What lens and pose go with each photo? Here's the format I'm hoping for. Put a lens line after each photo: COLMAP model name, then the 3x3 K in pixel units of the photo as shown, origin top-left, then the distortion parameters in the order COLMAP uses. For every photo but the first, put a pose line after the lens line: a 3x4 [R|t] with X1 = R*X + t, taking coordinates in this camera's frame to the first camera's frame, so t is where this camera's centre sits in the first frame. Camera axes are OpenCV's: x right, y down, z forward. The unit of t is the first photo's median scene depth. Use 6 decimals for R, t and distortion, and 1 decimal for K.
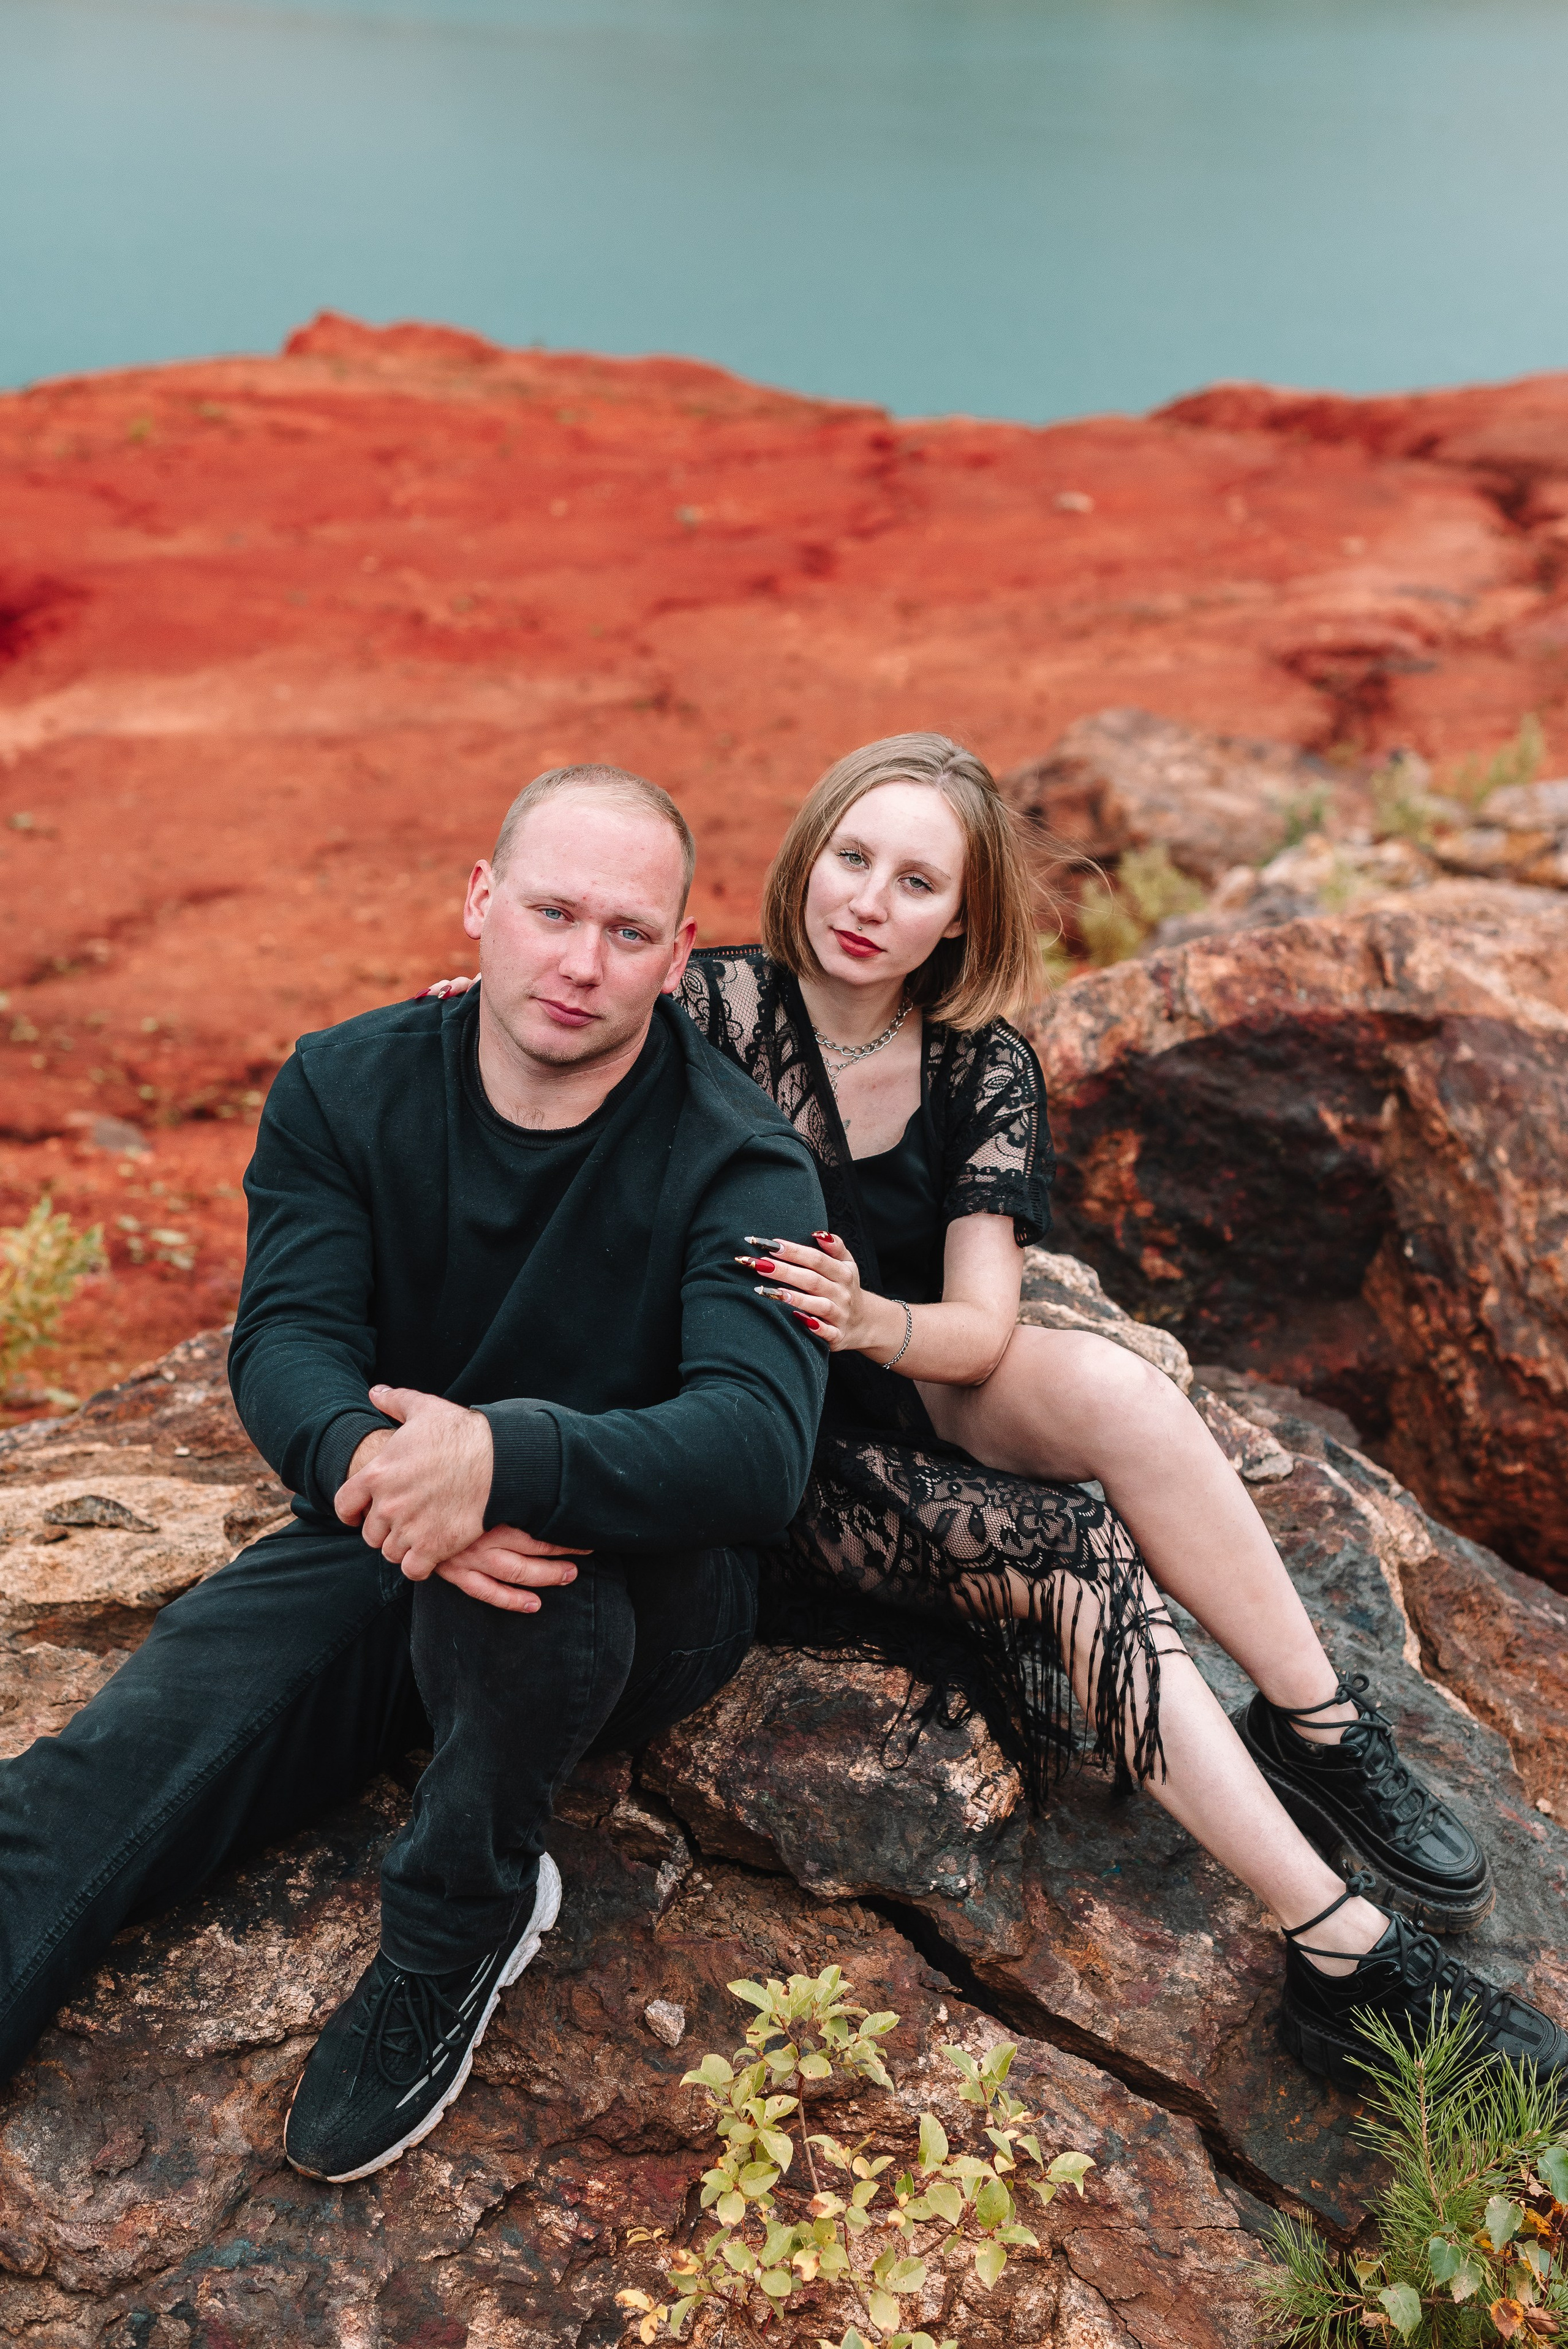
lens RADIAL K [[3284.5, 0, 761.7], [0, 3284.5, 1152.3], [0, 0, 1]] dist [0.247887, 0.000000]
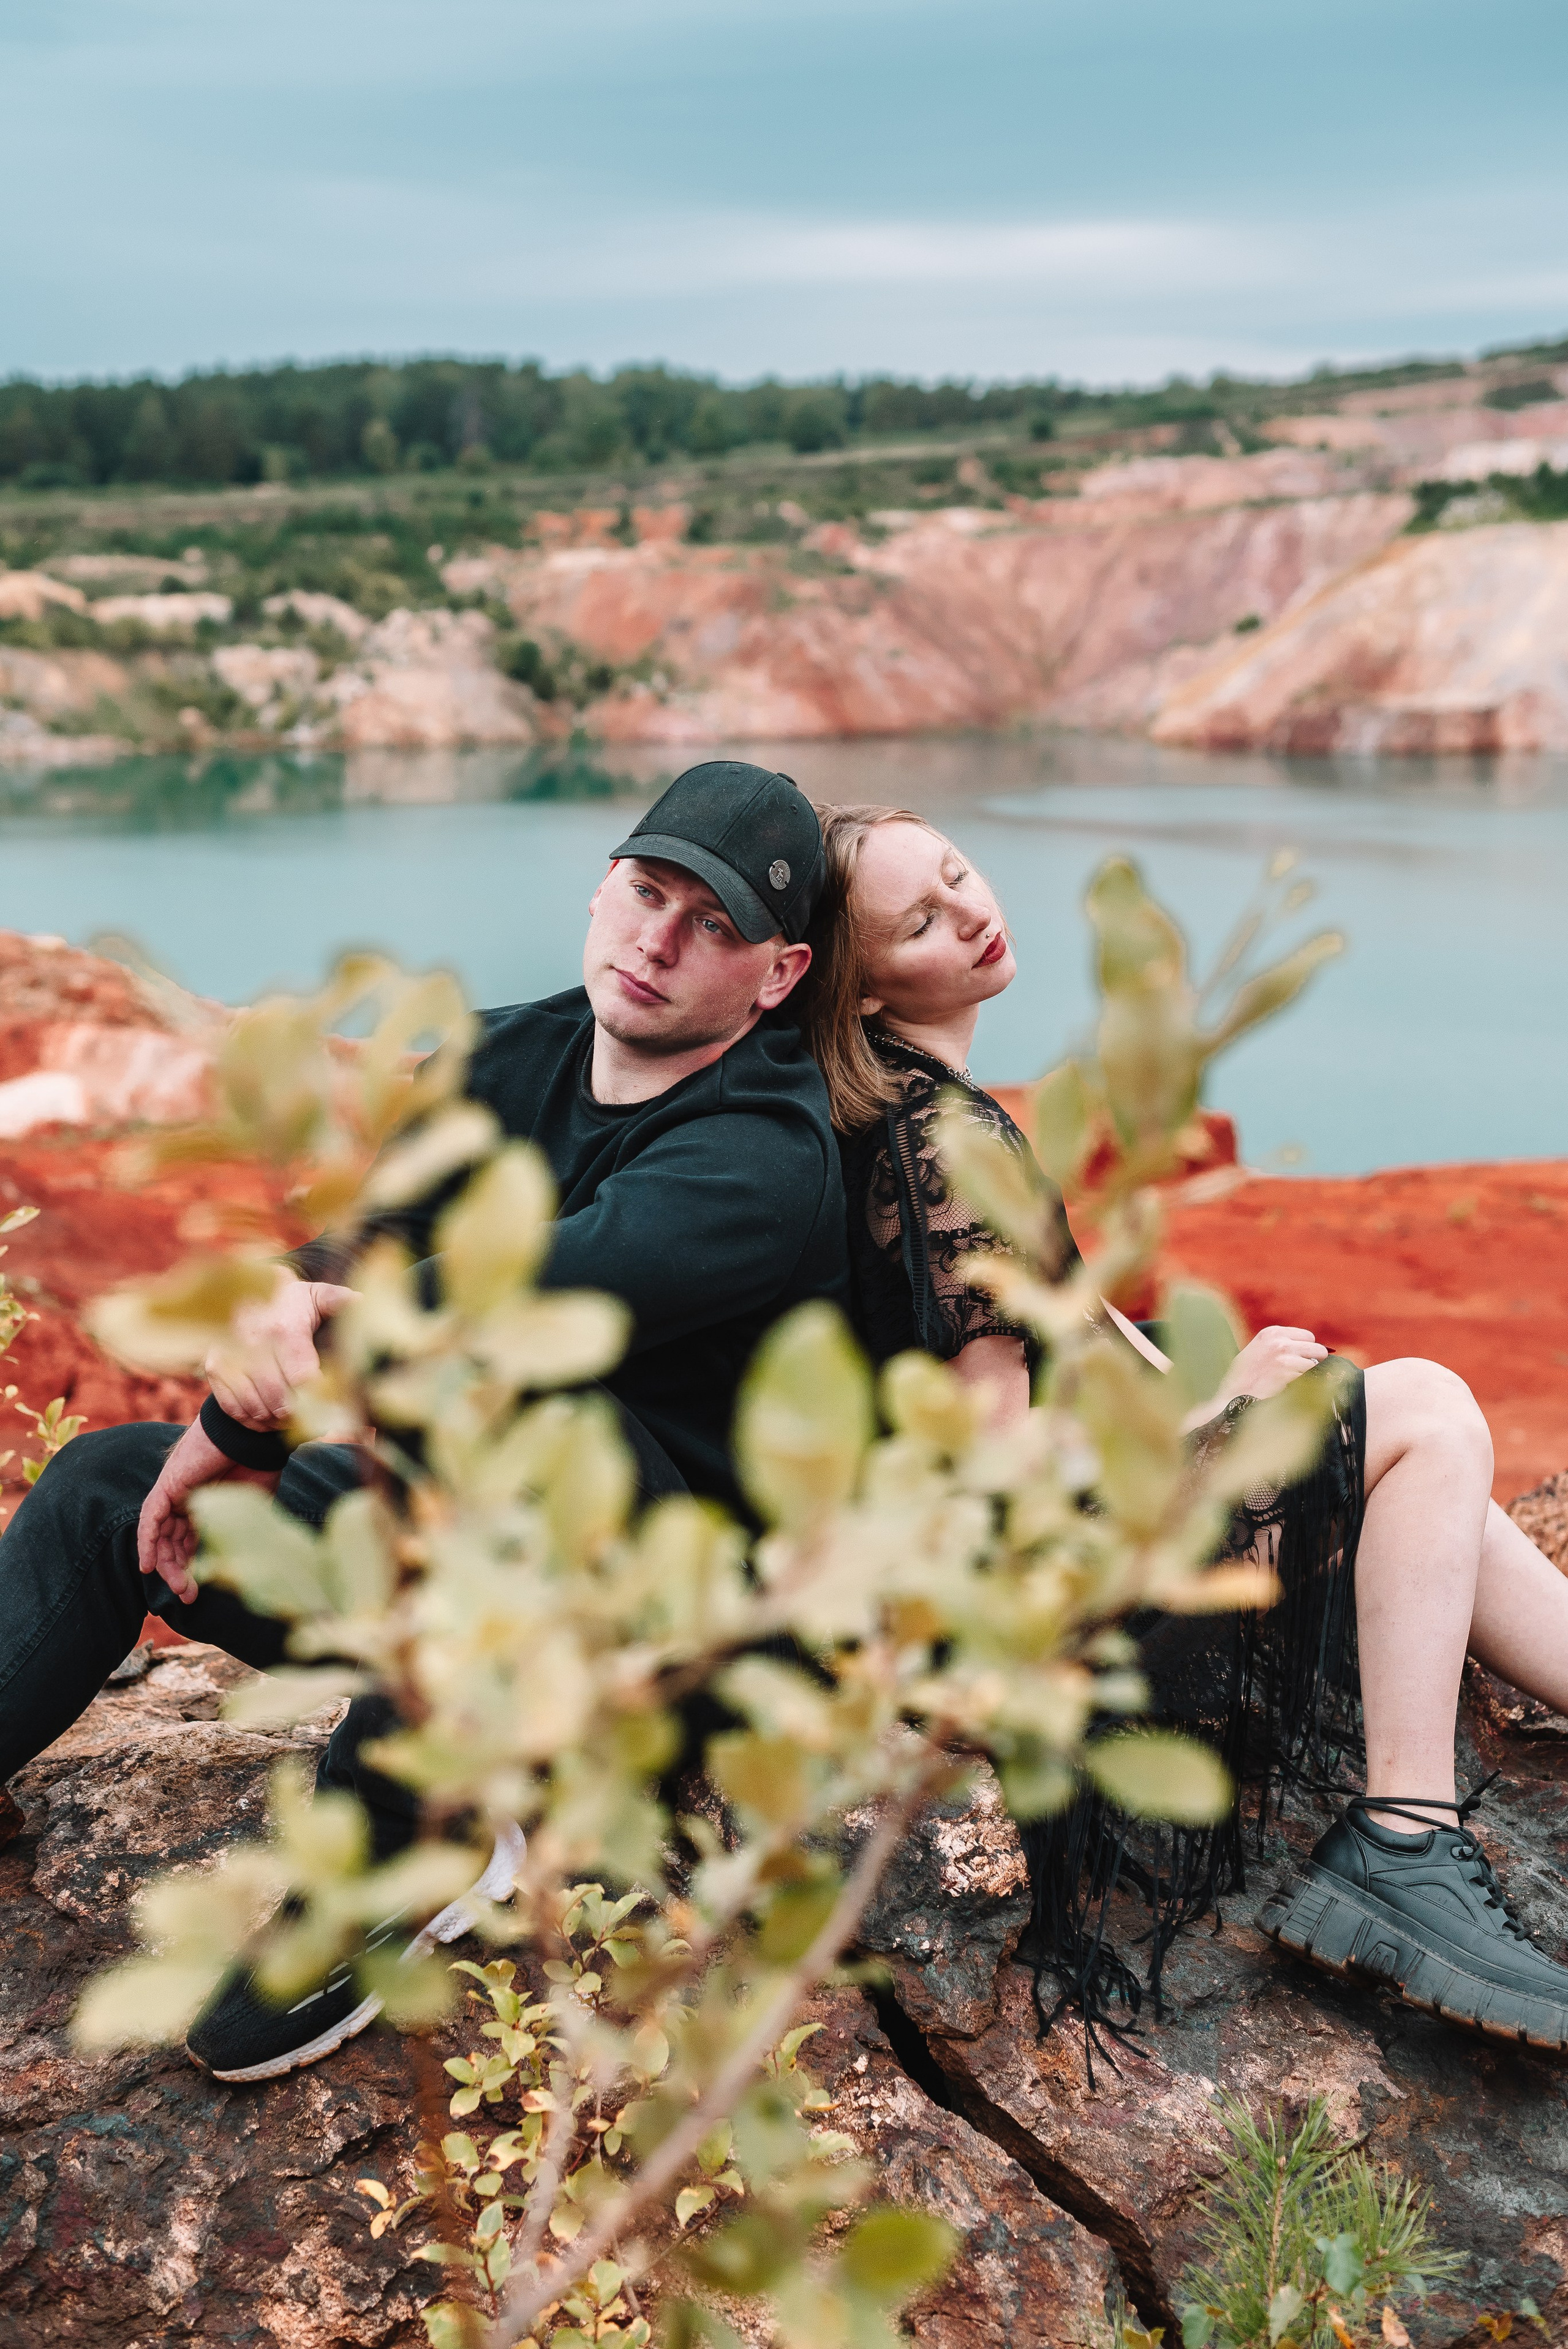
lens RADIAL K [[3284.5, 0, 776.7], [0, 3284.5, 1148.1], [0, 0, 1]] dist [0.247887, 0.000000]
pose [[0.914945, 0.067509, -0.397892, 0.387741], [-0.162737, 0.963917, -0.210666, 0.211511], [0.369313, 0.257500, 0.892917, 0.088592]]
